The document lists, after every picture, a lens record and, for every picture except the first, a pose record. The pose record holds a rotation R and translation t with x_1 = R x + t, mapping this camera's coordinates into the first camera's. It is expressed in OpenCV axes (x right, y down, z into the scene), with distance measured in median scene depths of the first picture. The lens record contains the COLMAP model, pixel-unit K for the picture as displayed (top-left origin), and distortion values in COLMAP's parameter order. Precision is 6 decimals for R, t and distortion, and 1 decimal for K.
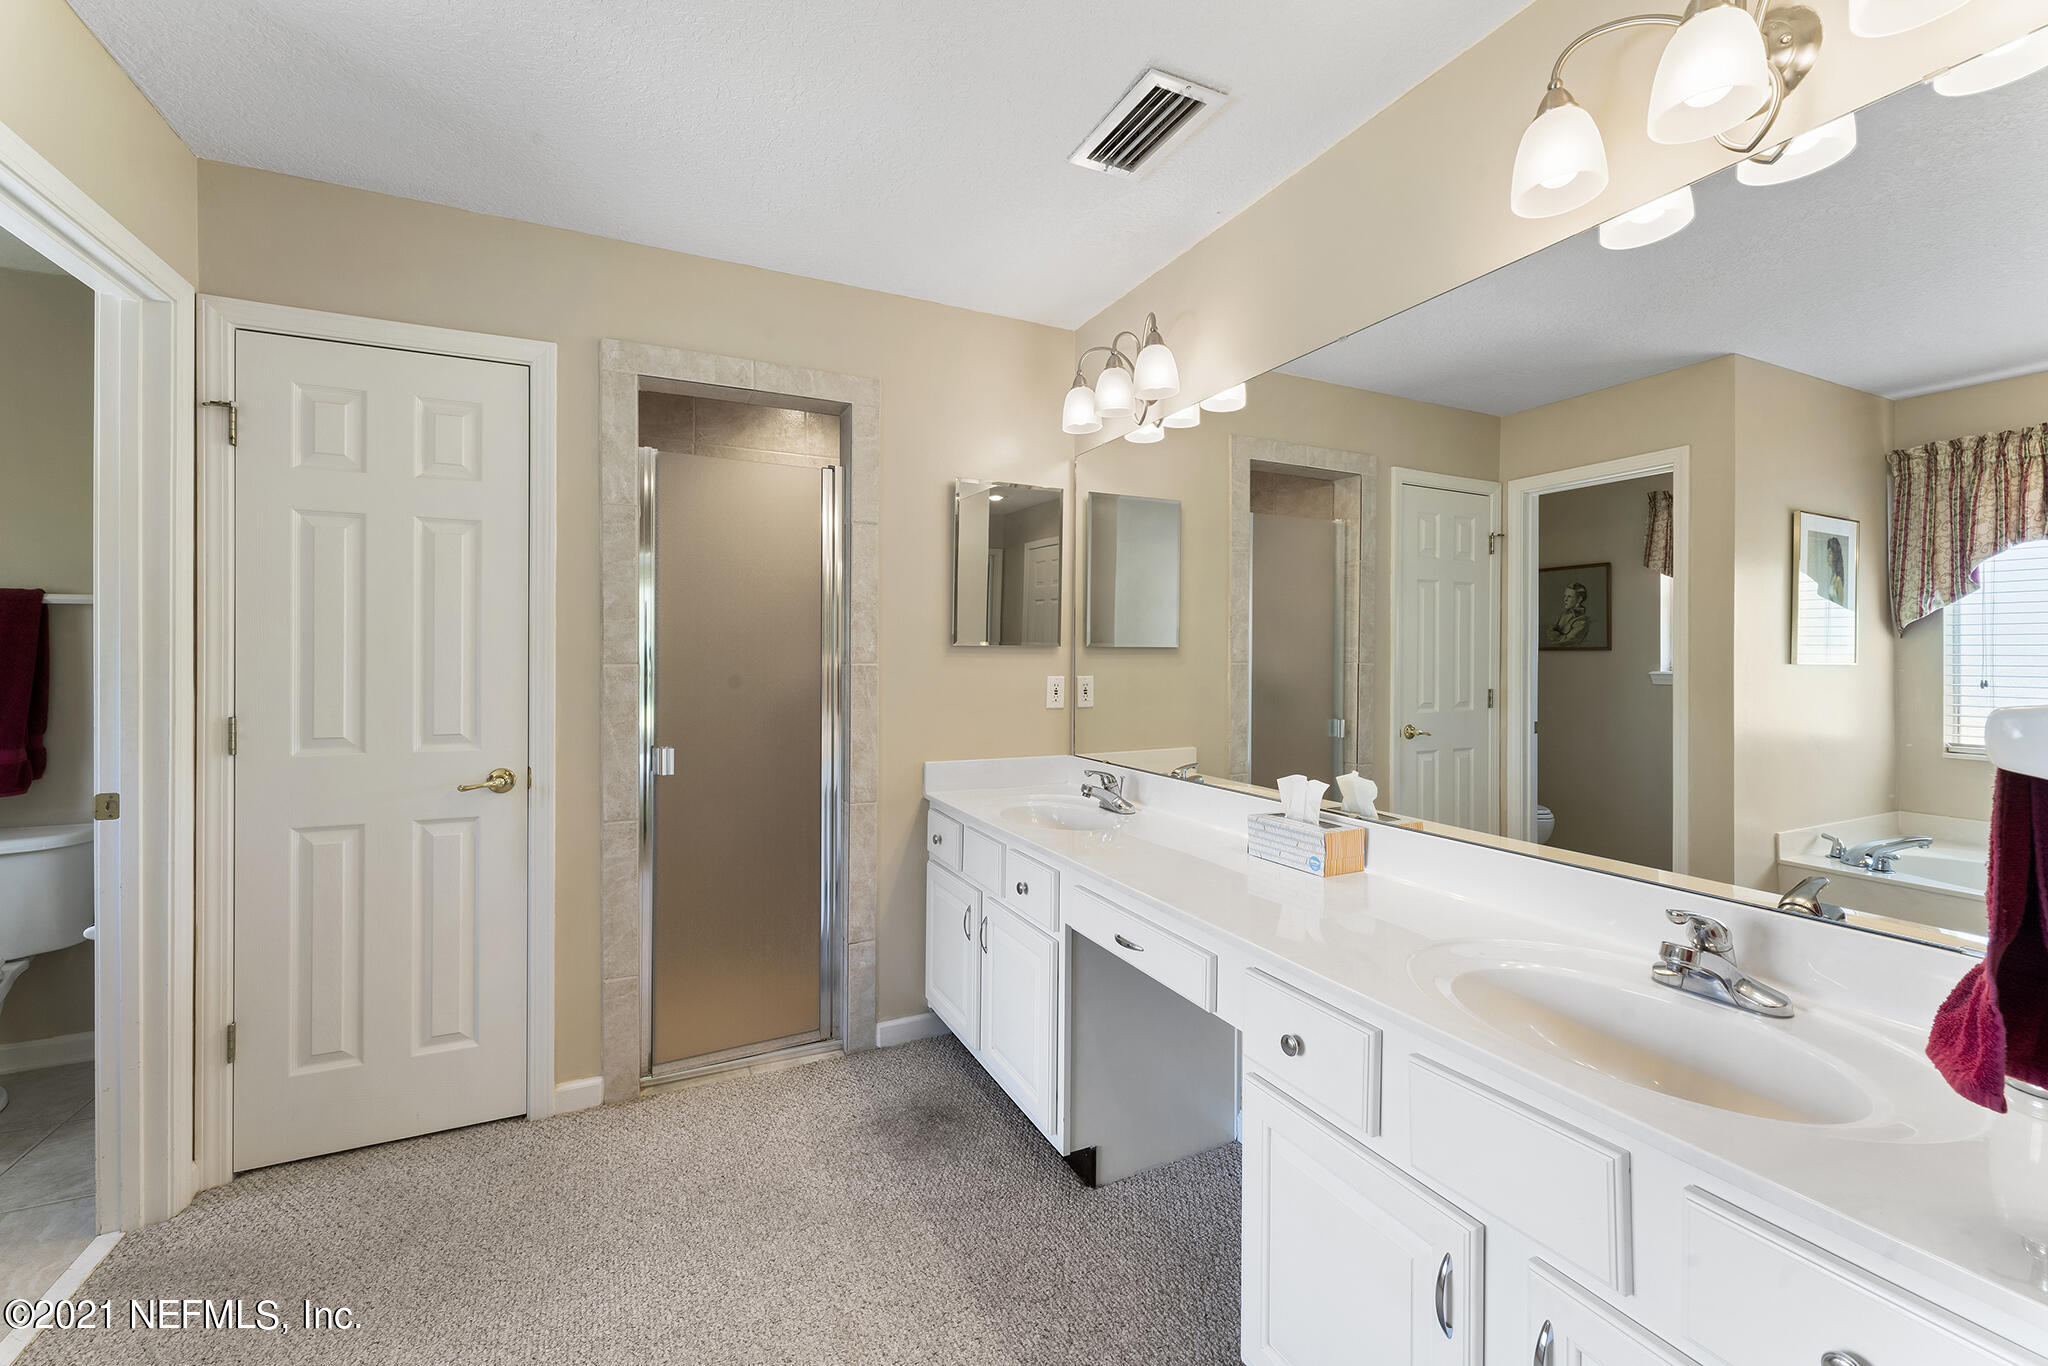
lens RADIAL K [[837.6, 0, 997.7], [0, 837.6, 655.7], [0, 0, 1]] dist [0.003021, -0.001055]
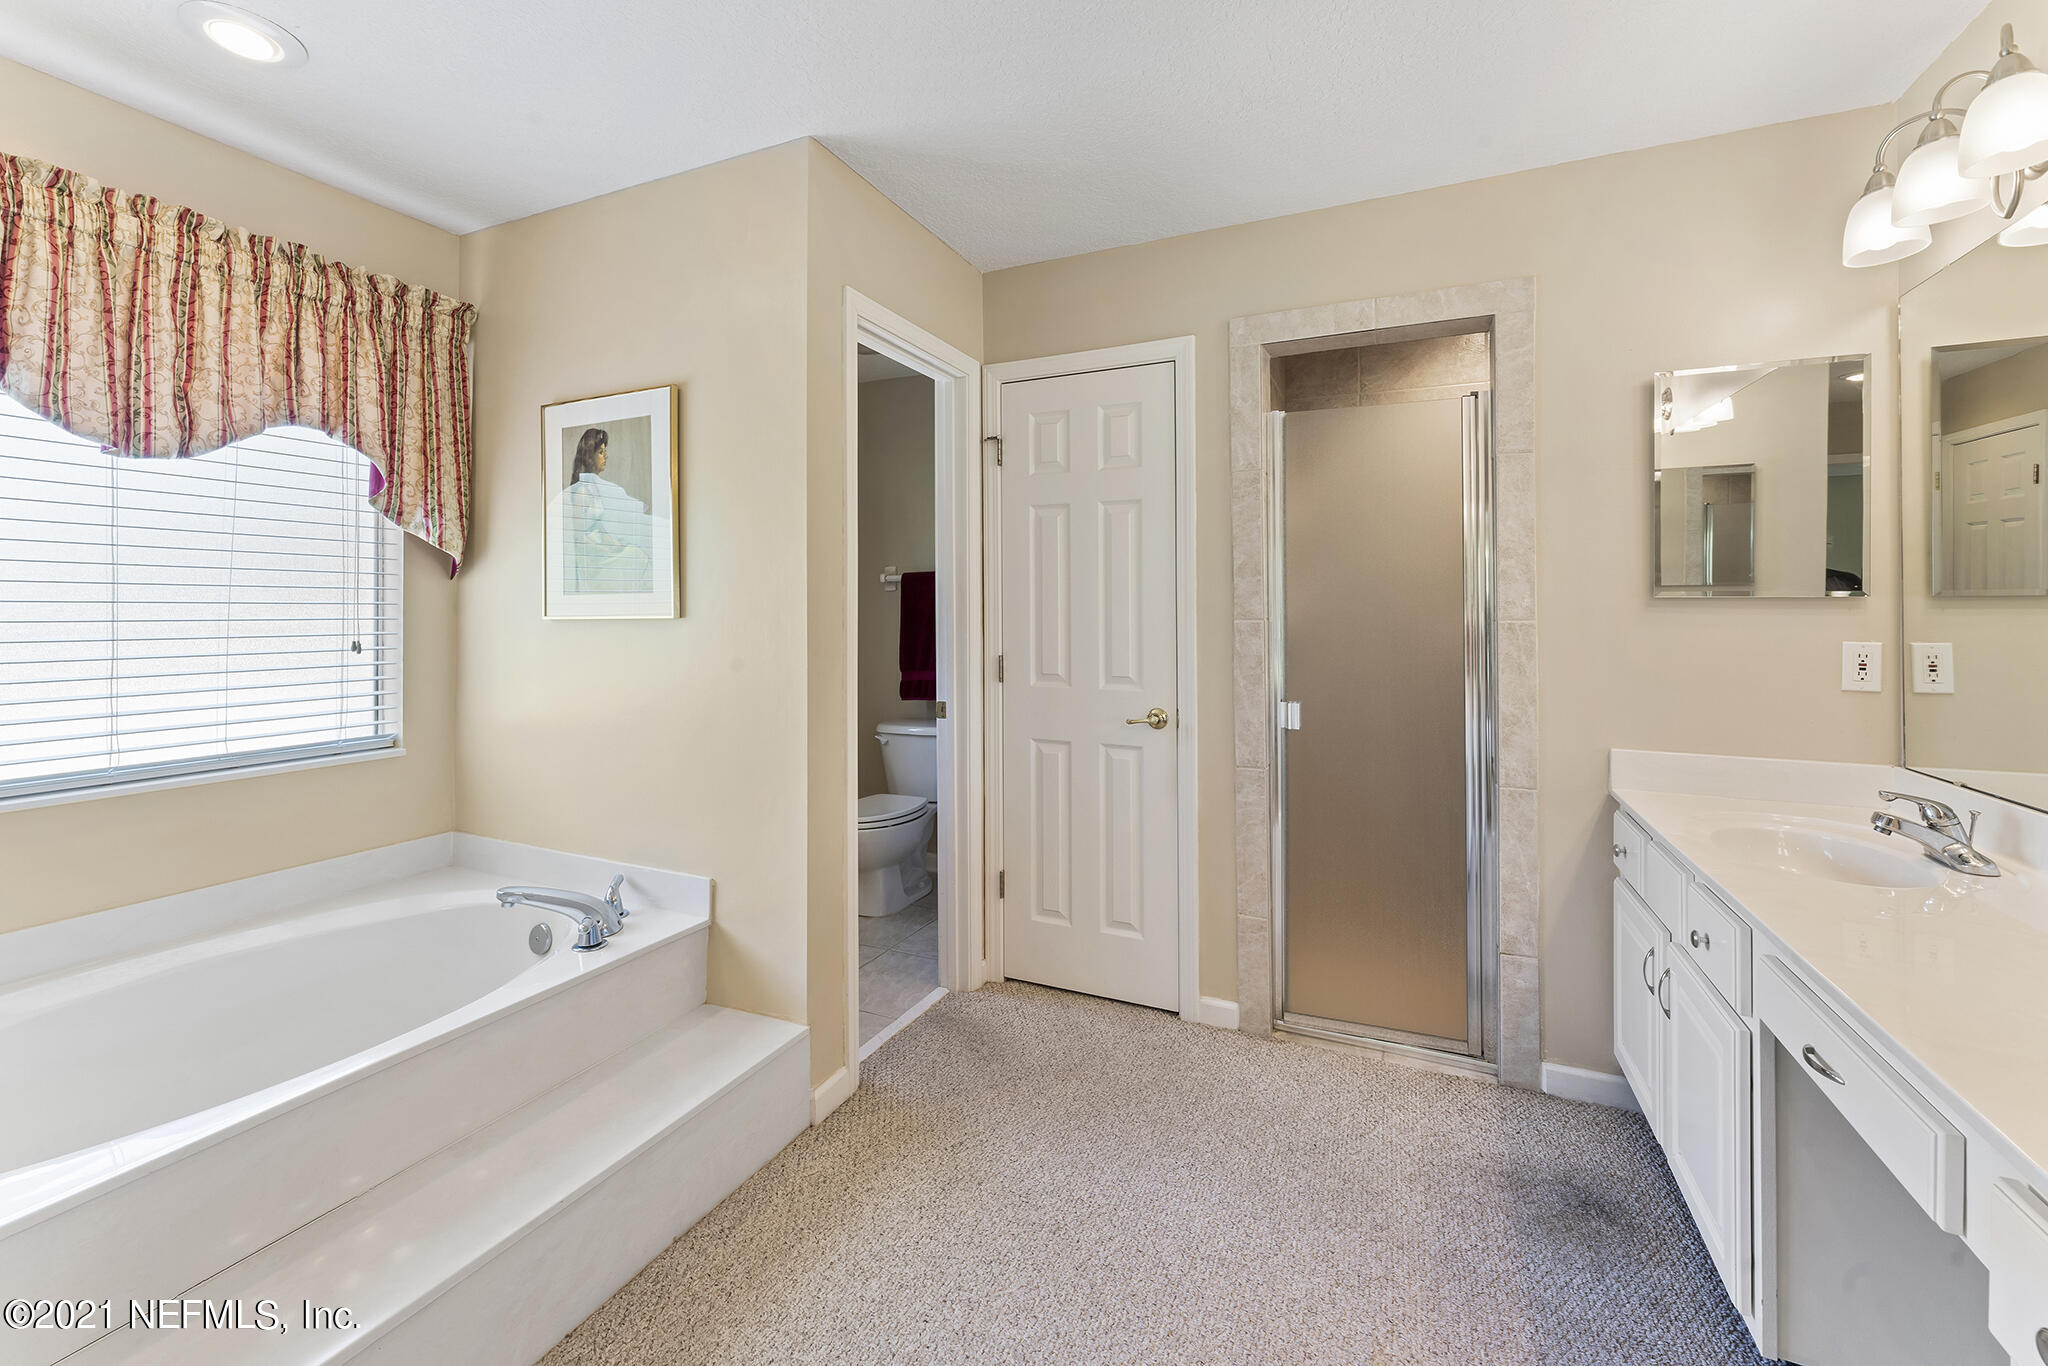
lens RADIAL K [[837.6, 0, 1002.5], [0, 837.6, 606.4], [0, 0, 1]] dist [0.003021, -0.001055]
pose [[0.641027, -0.007343, -0.767483, 0.169558], [0.001823, 0.999966, -0.008044, 0.000915], [0.767516, 0.003758, 0.641018, 0.081257]]
